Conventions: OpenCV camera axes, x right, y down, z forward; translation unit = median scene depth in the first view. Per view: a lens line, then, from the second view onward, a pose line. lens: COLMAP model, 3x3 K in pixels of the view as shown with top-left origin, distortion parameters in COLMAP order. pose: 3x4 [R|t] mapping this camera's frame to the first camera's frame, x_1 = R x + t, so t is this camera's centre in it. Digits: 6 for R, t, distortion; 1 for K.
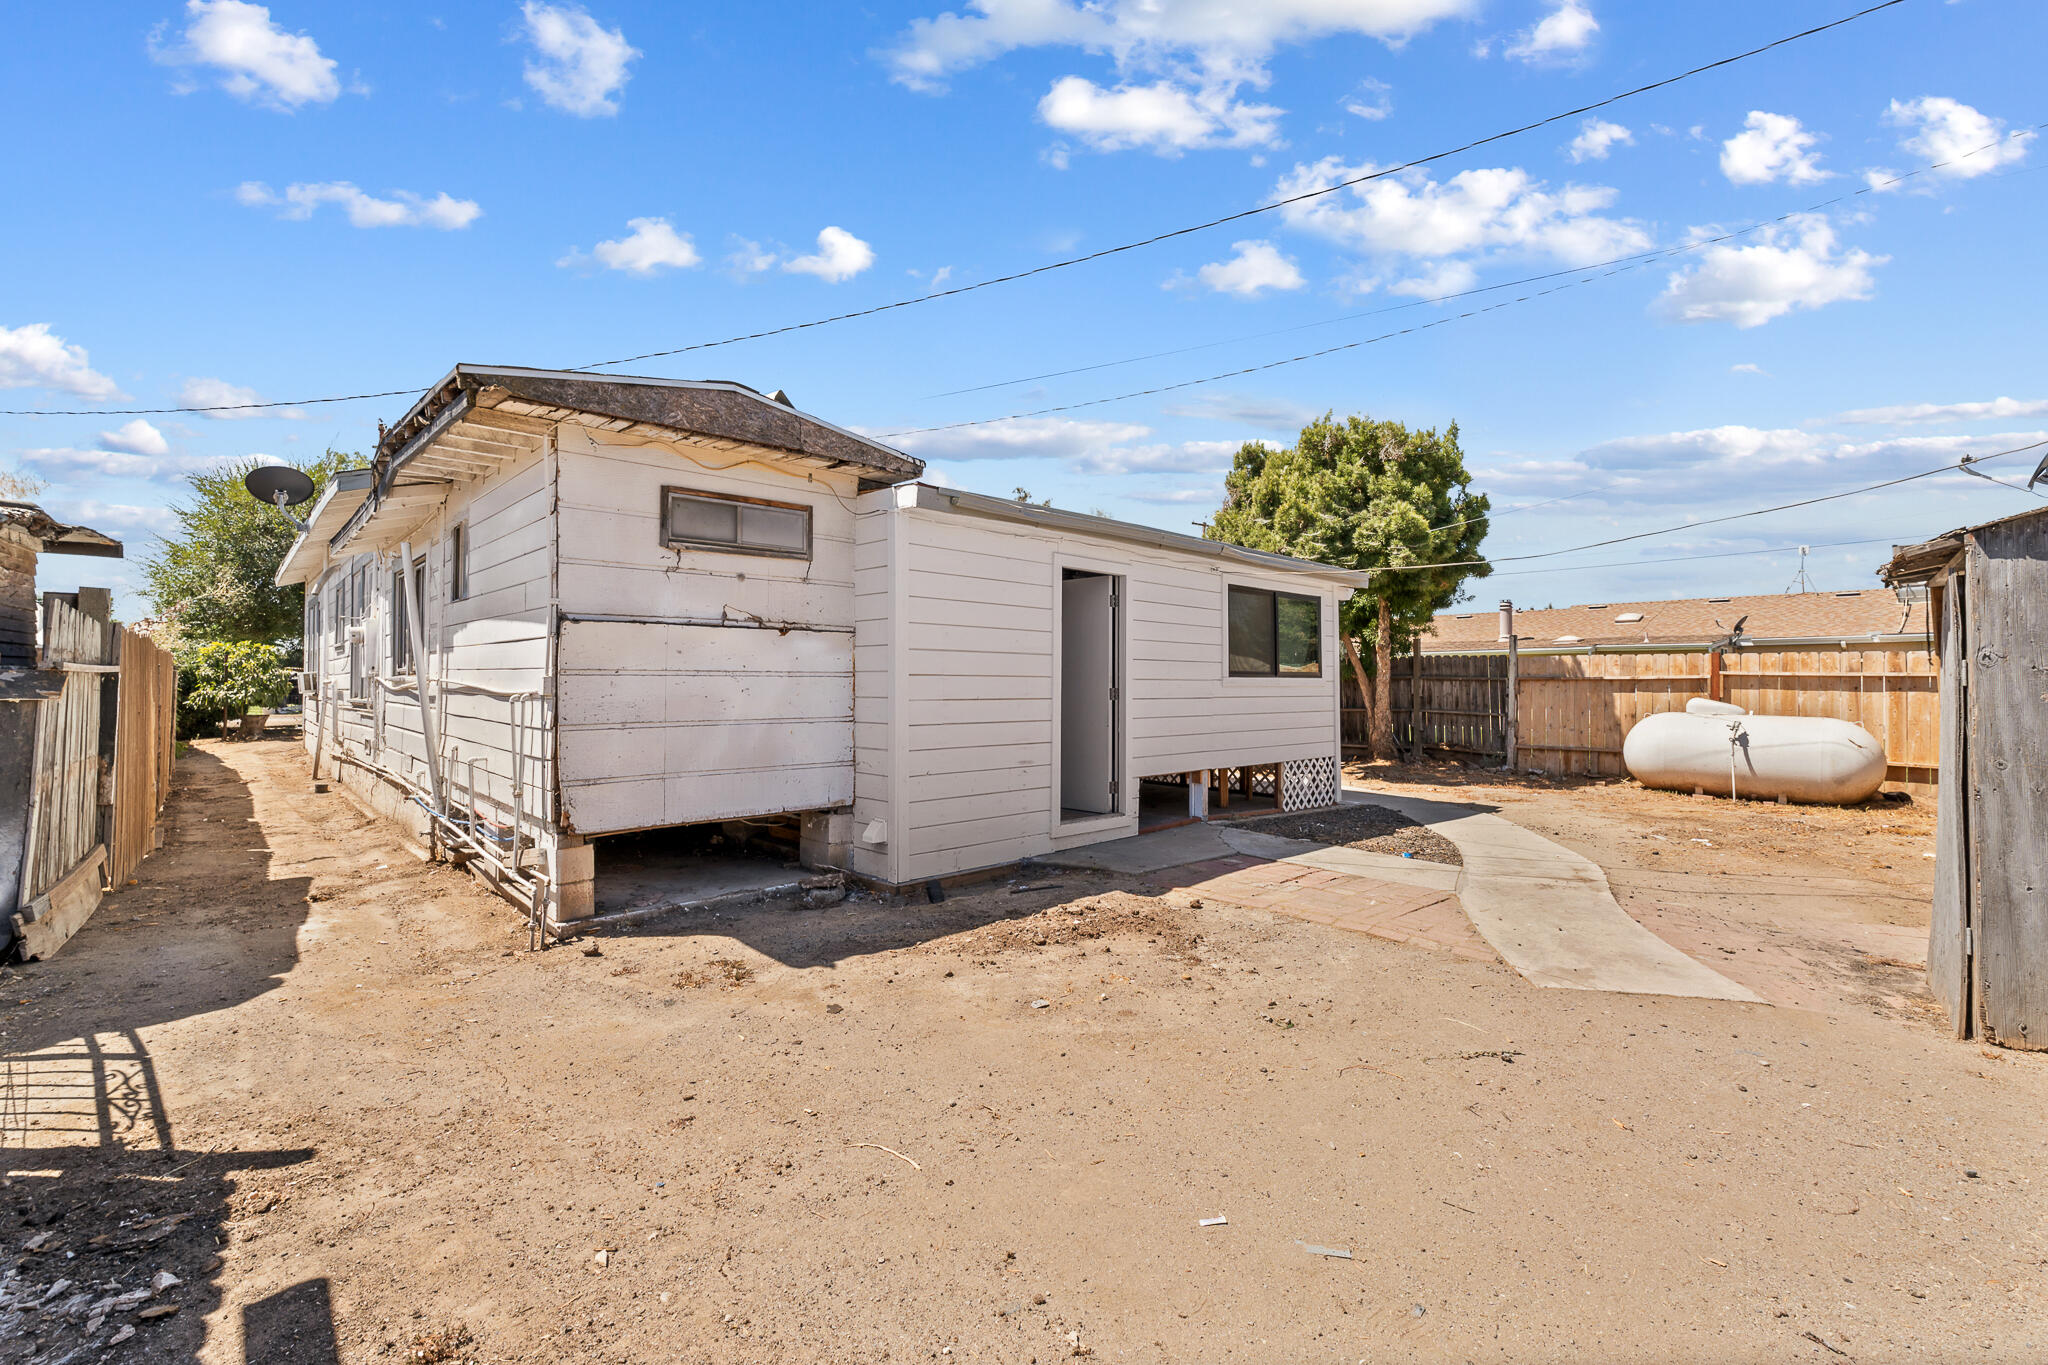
lens RADIAL K [[858.5, 0, 1020.0], [0, 858.5, 689.2], [0, 0, 1]] dist [0.004418, 0.000346]
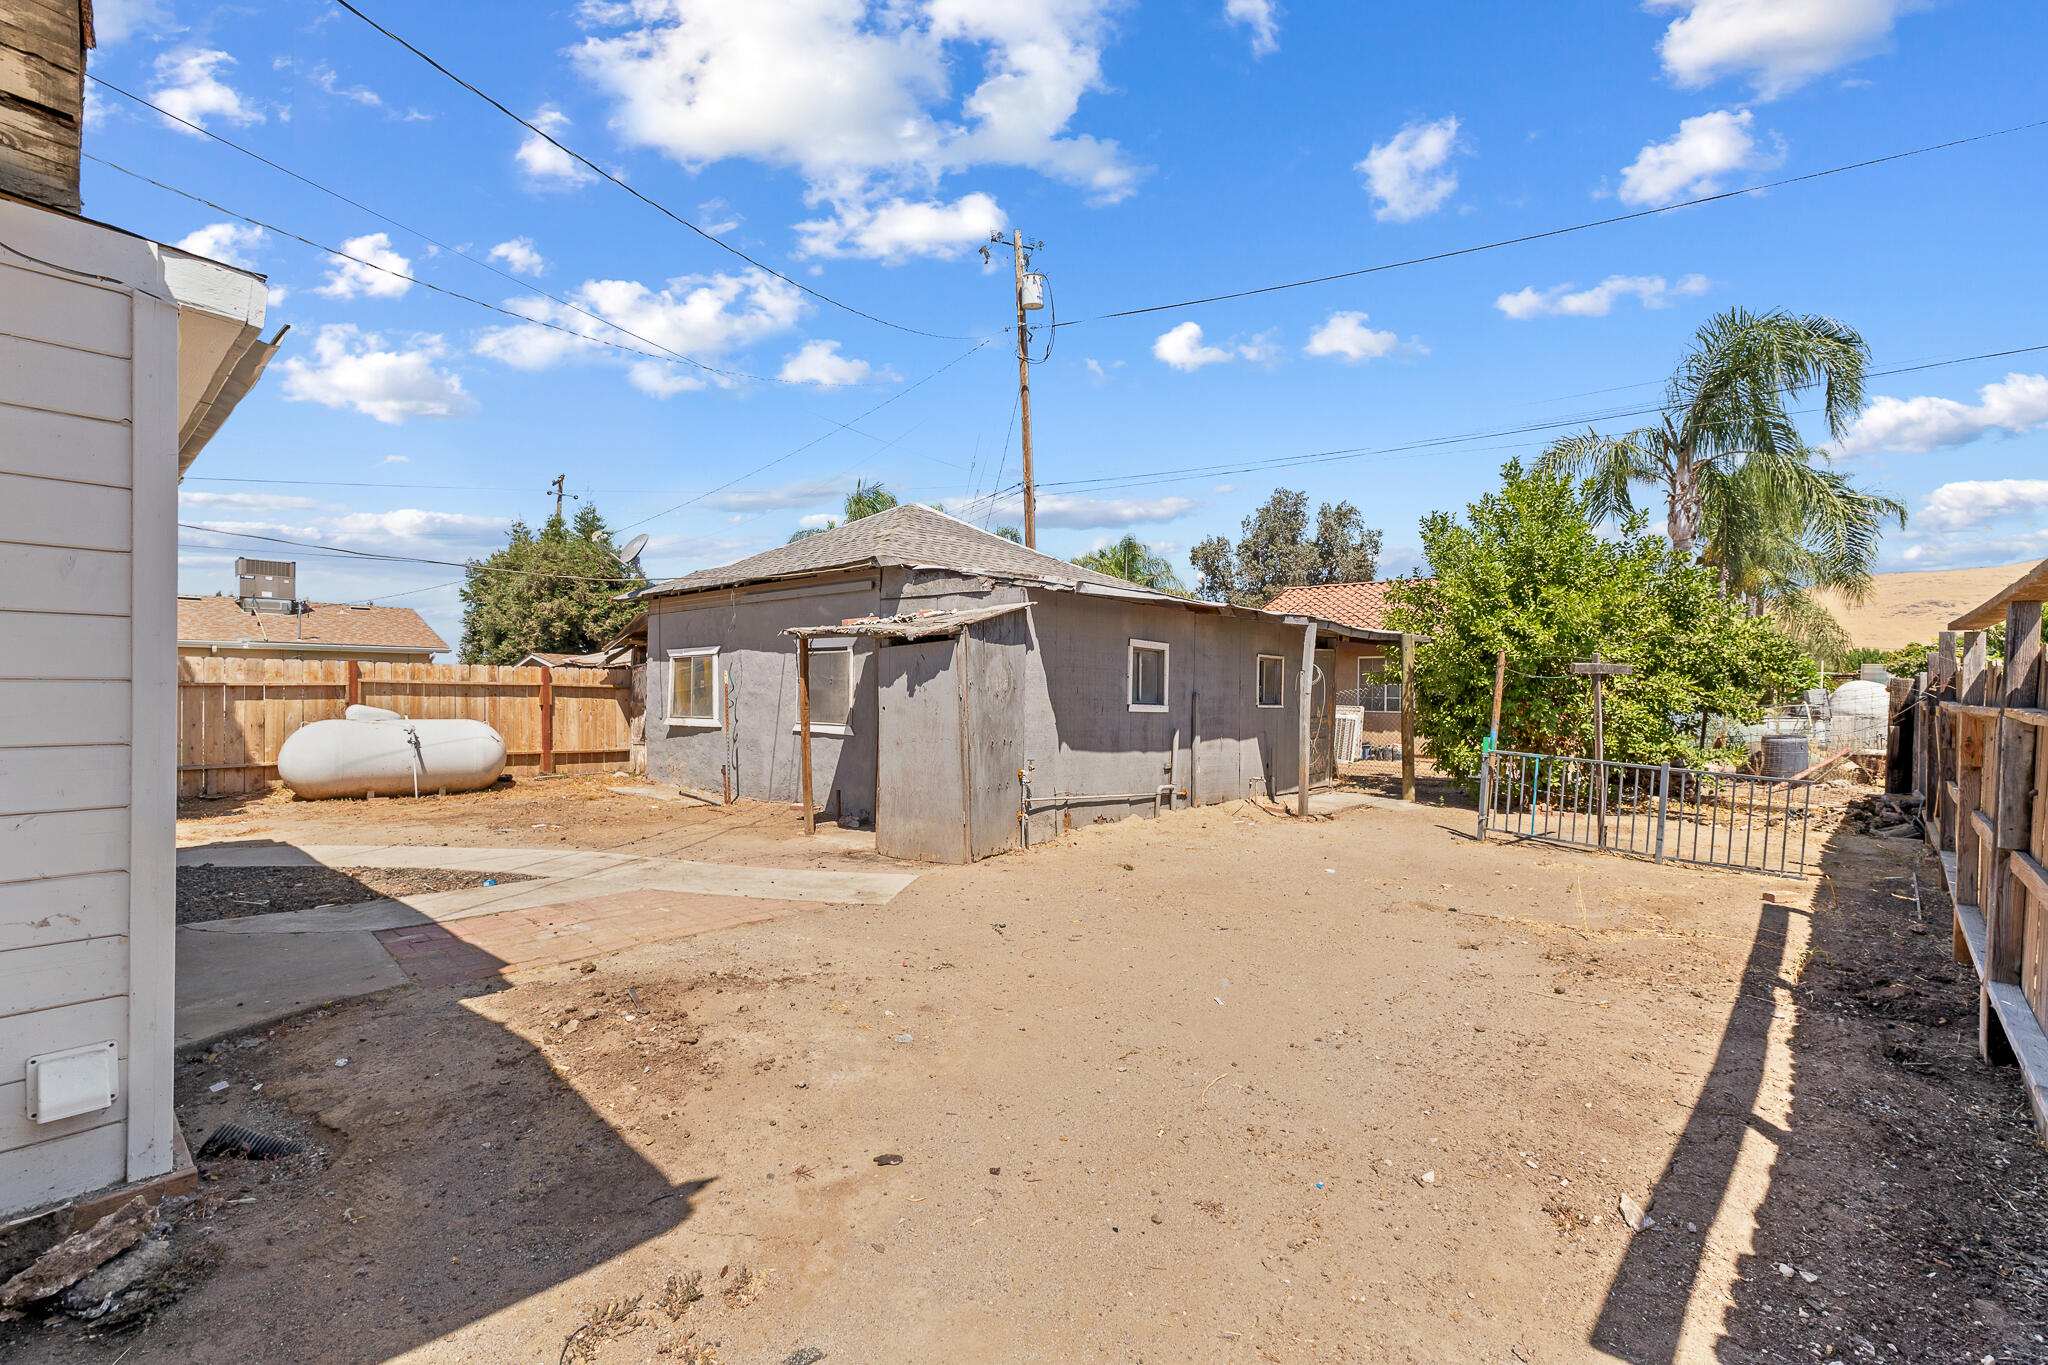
lens RADIAL K [[858.5, 0, 1020.0], [0, 858.5, 689.2], [0, 0, 1]] dist [0.004418, 0.000346]
pose [[-0.063719, -0.002281, 0.997965, -0.317864], [0.004363, 0.999987, 0.002565, -0.008249], [-0.997958, 0.004518, -0.063709, 0.314903]]
